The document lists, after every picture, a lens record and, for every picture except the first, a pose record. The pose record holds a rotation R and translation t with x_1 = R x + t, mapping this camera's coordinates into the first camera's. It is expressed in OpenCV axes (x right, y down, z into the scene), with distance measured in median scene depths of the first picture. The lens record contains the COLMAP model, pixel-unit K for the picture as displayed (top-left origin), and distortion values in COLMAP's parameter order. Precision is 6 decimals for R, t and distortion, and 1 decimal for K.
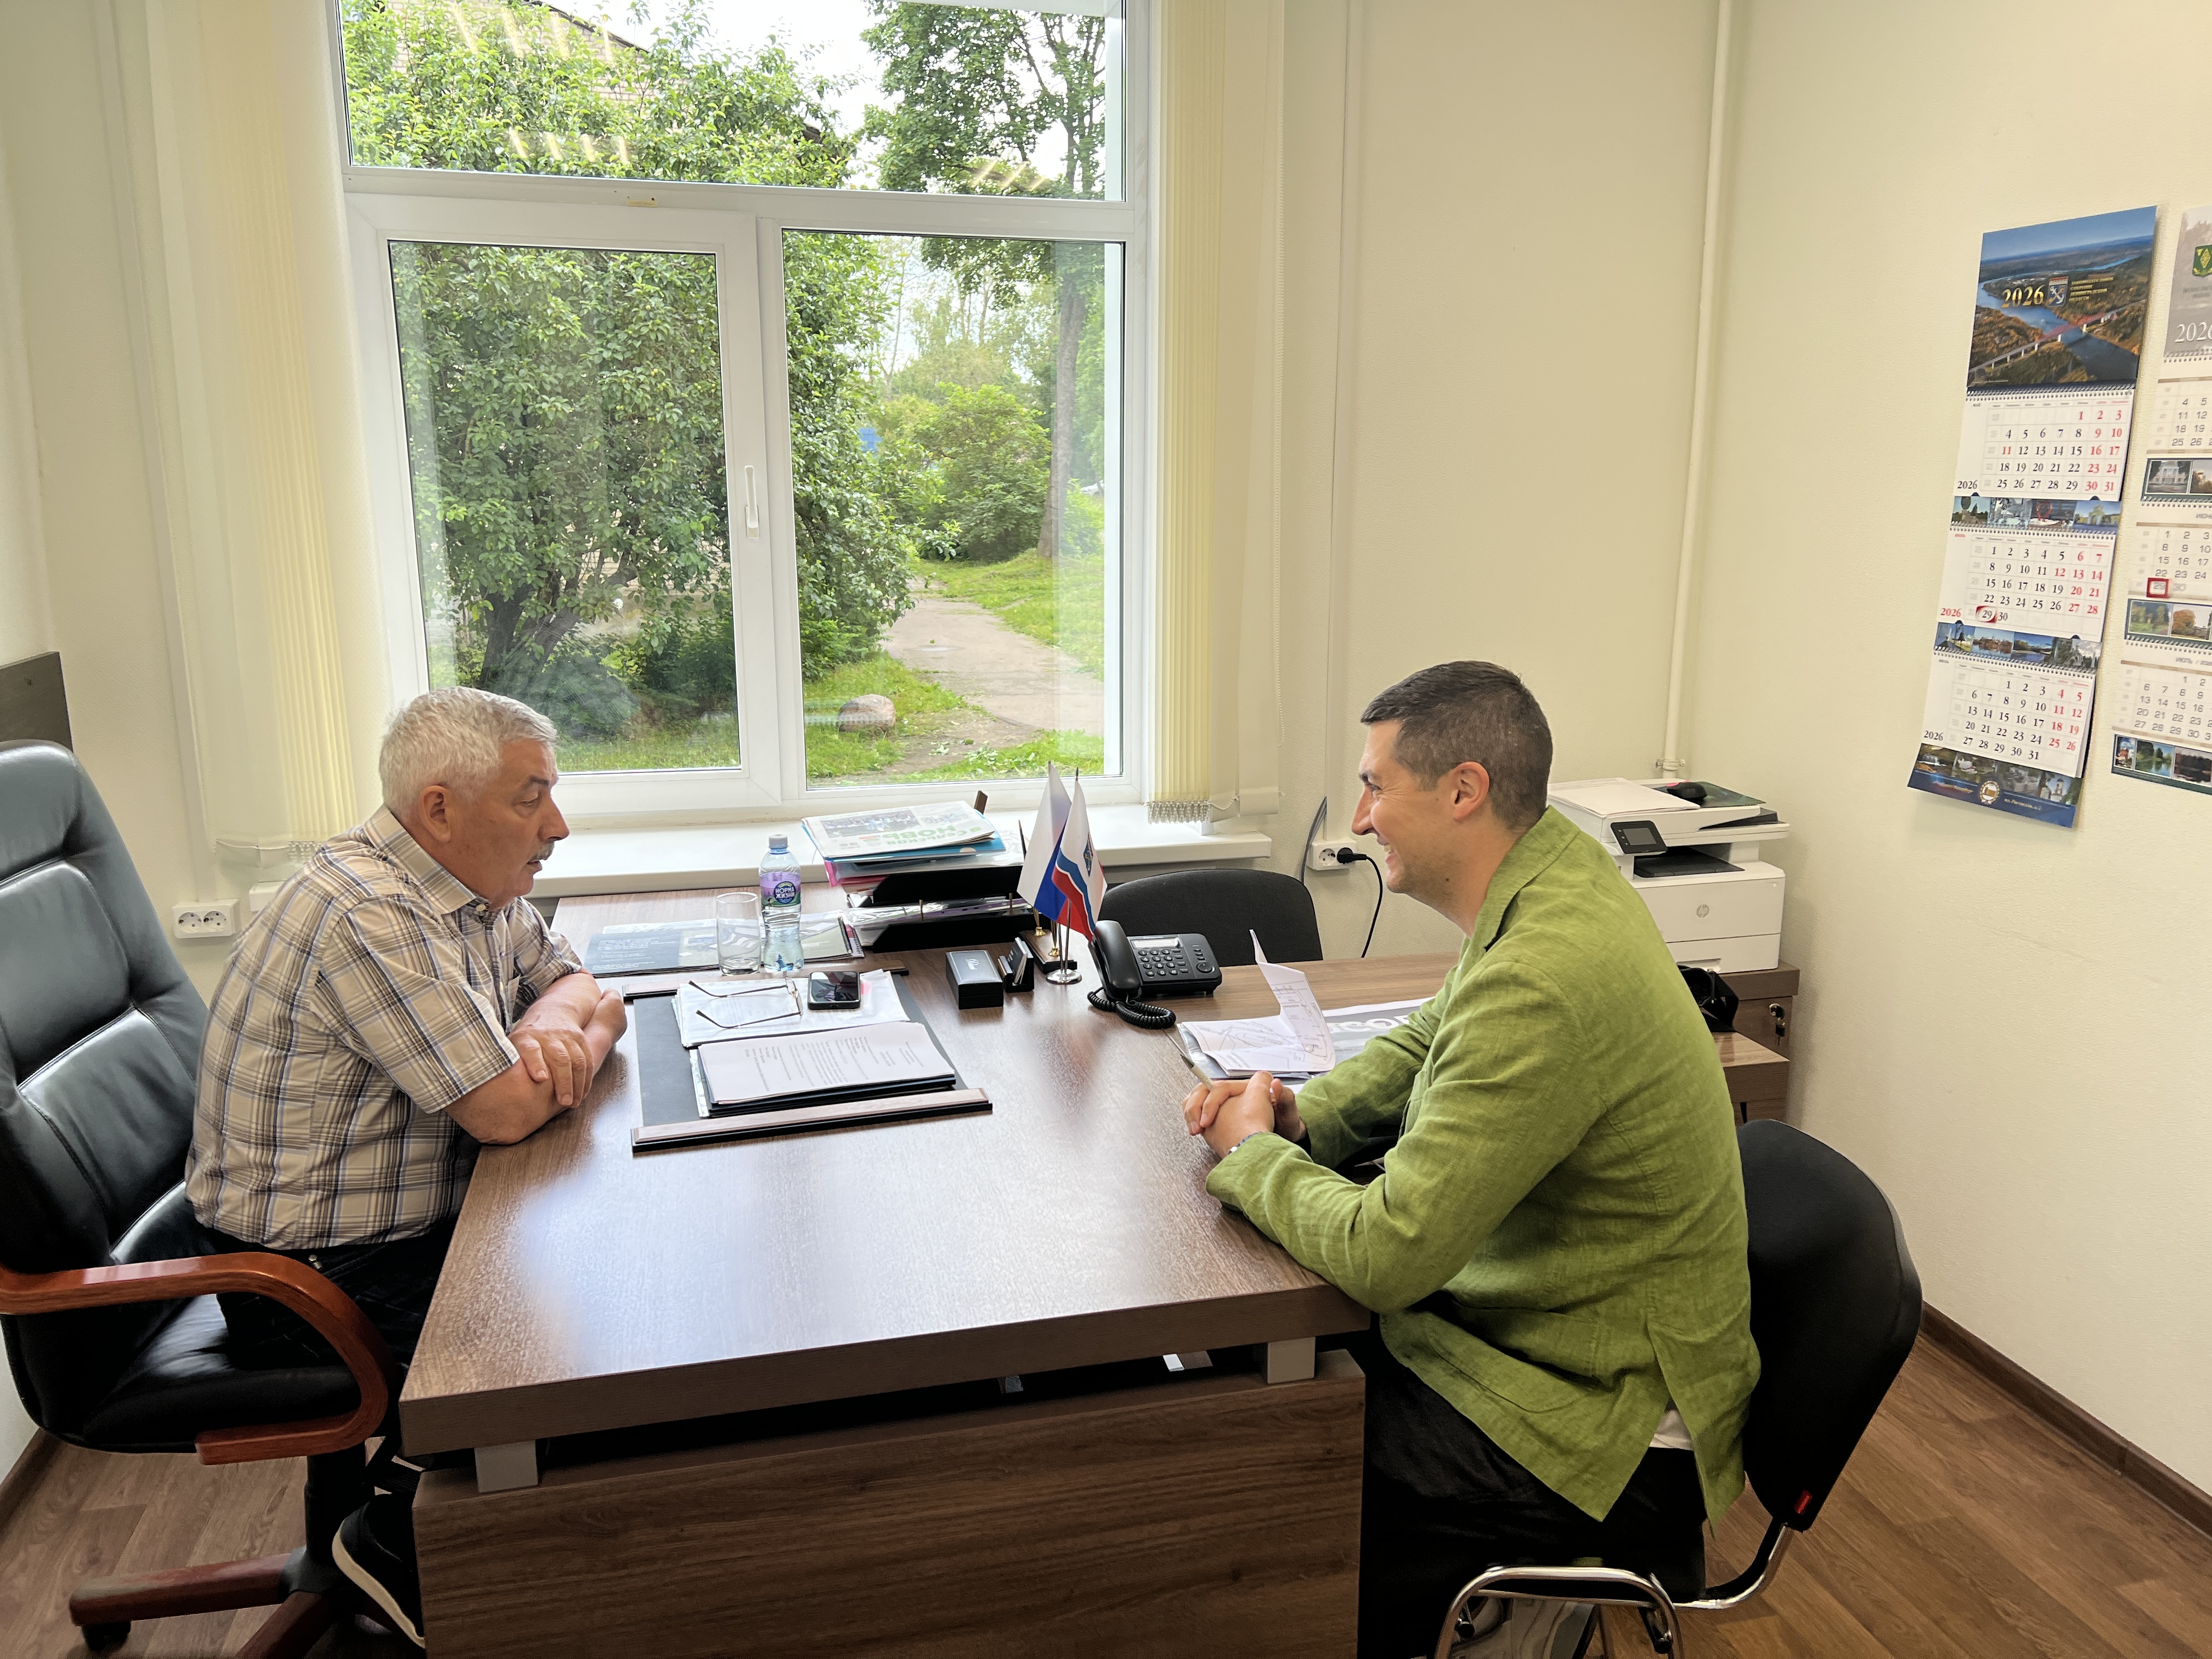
lens RADIAL K [[1652.7, 0, 1106.5], [0, 1652.7, 453.6], [0, 0, 1]] dist [-0.014247, -0.001874]
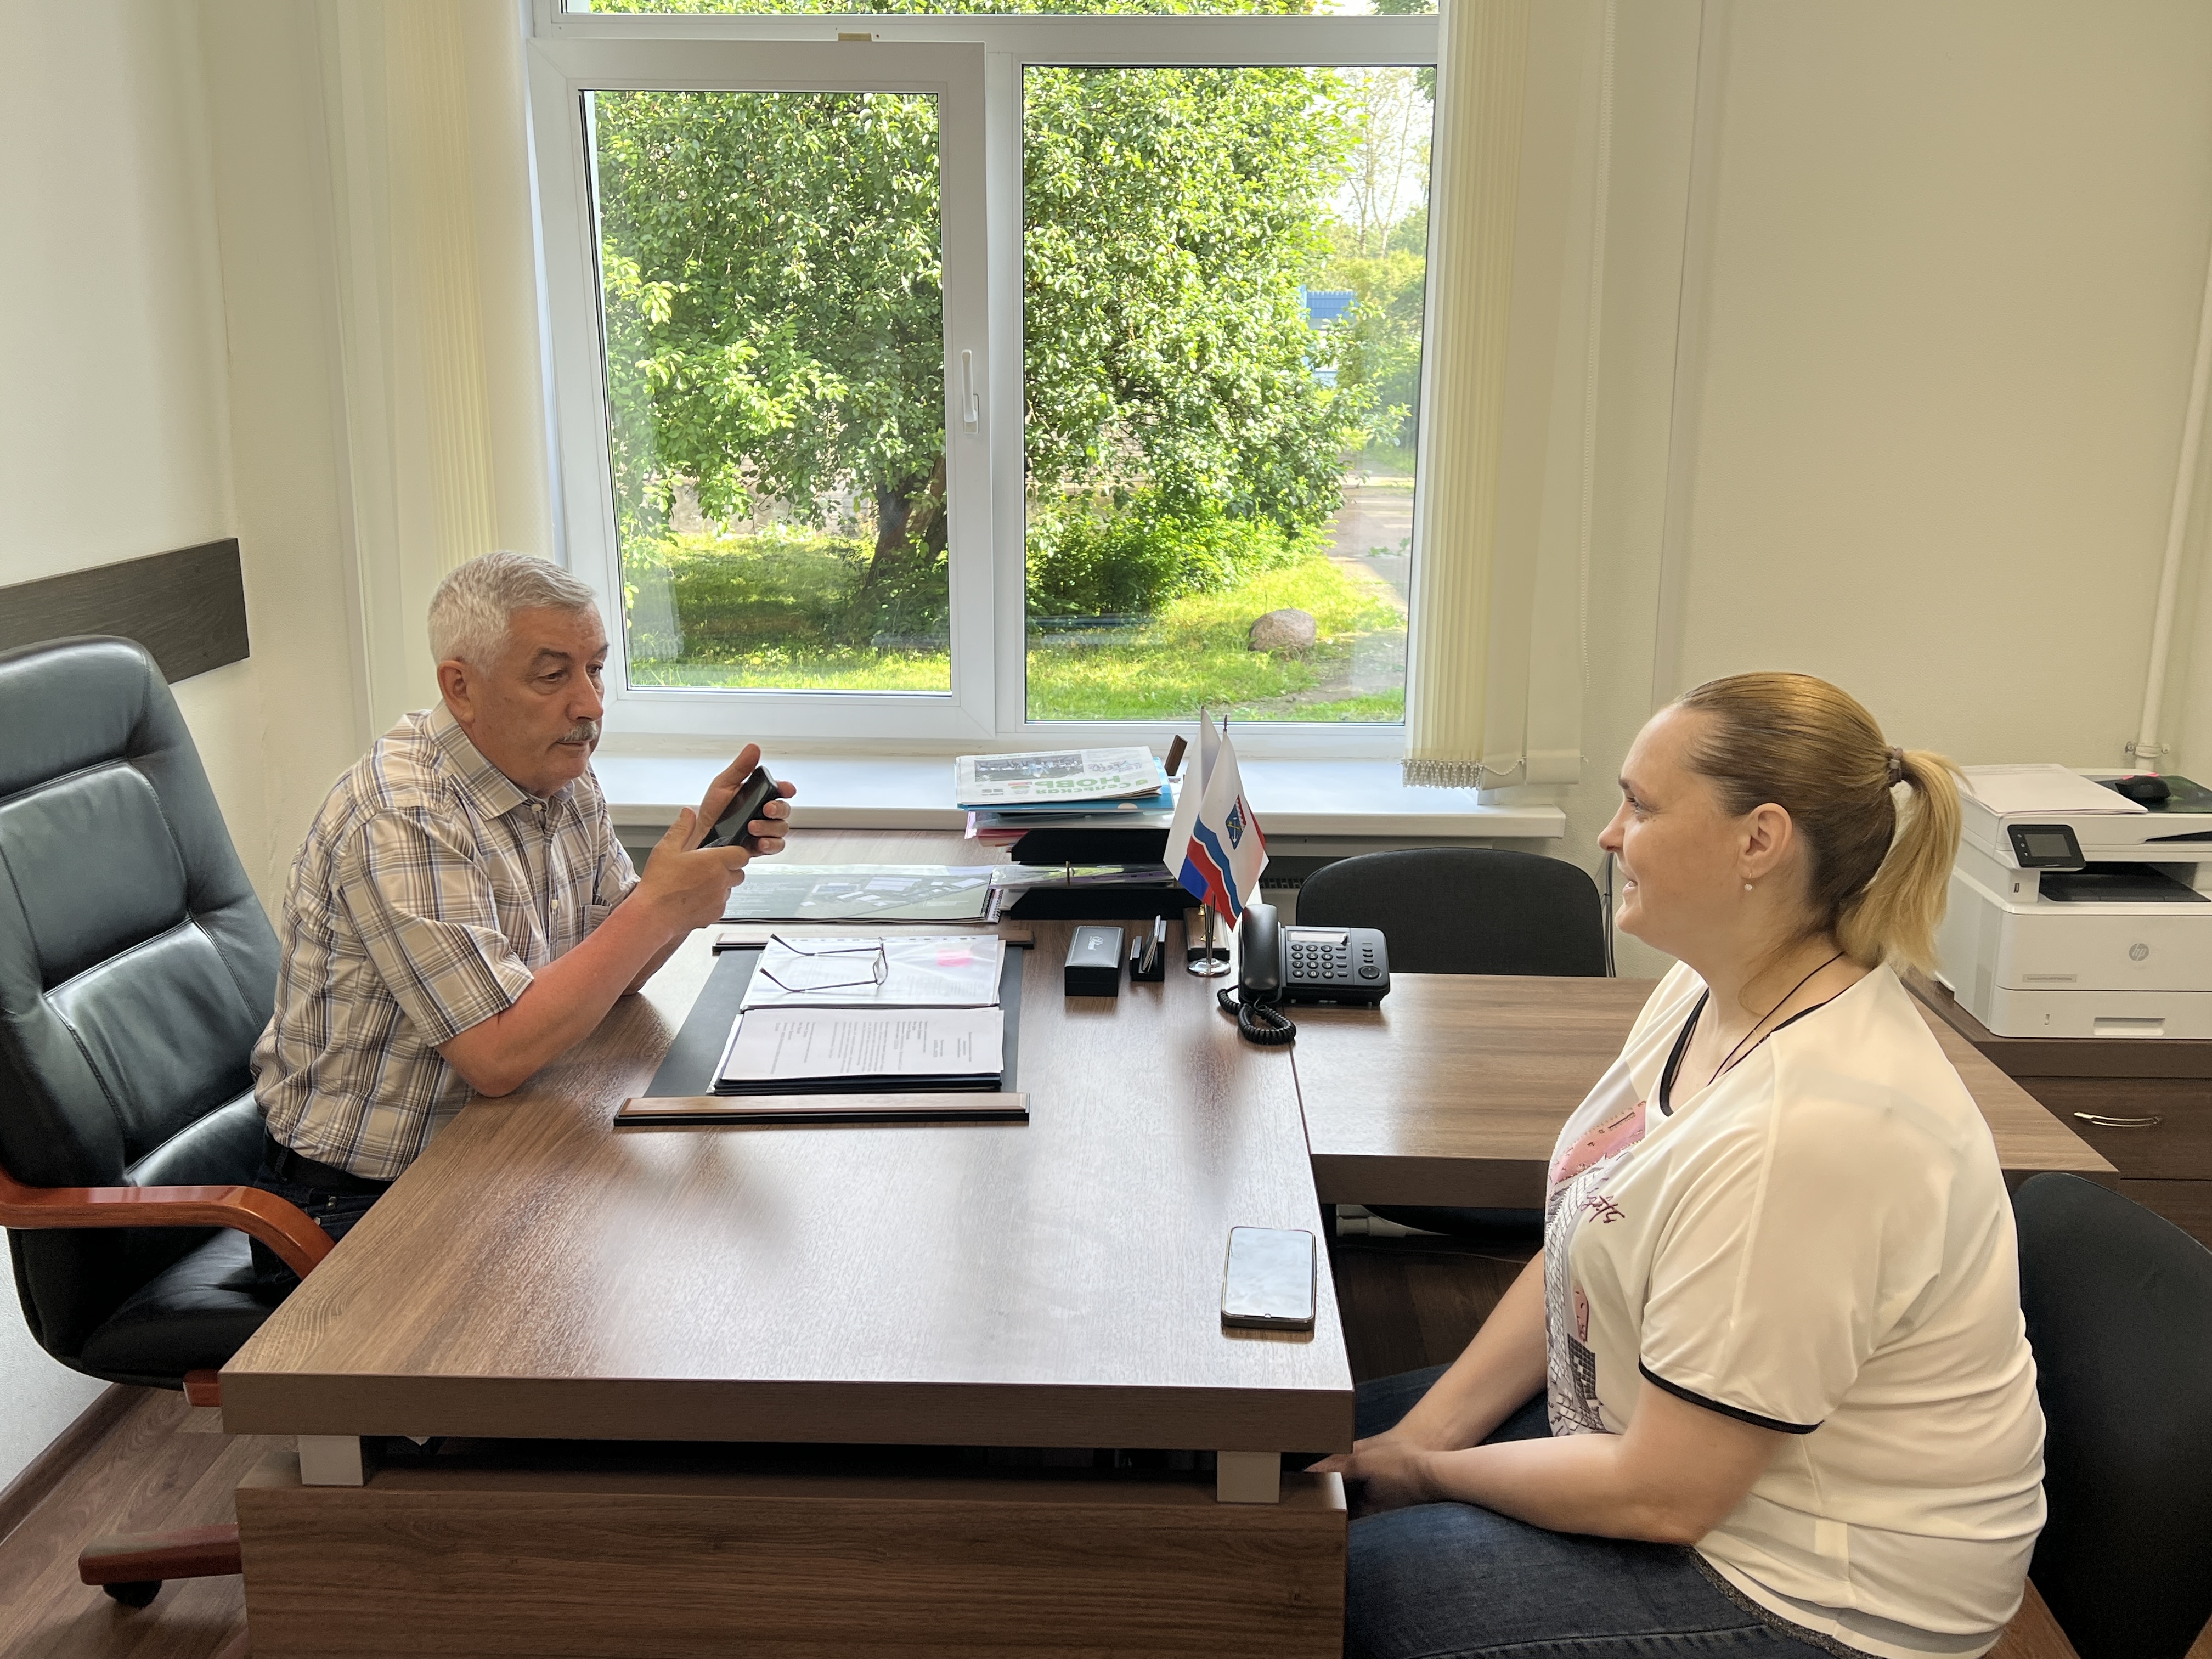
lens RADIAL K [[1957.8, 0, 1107.3], [0, 1957.8, 412.2], [0, 0, 1]] dist [0.009482, -0.025124]
pose [[0.963063, 0.009500, -0.269109, 0.221932], [0.002536, 0.999013, 0.044343, -0.003486], [0.269264, -0.043388, 0.962088, 0.070100]]
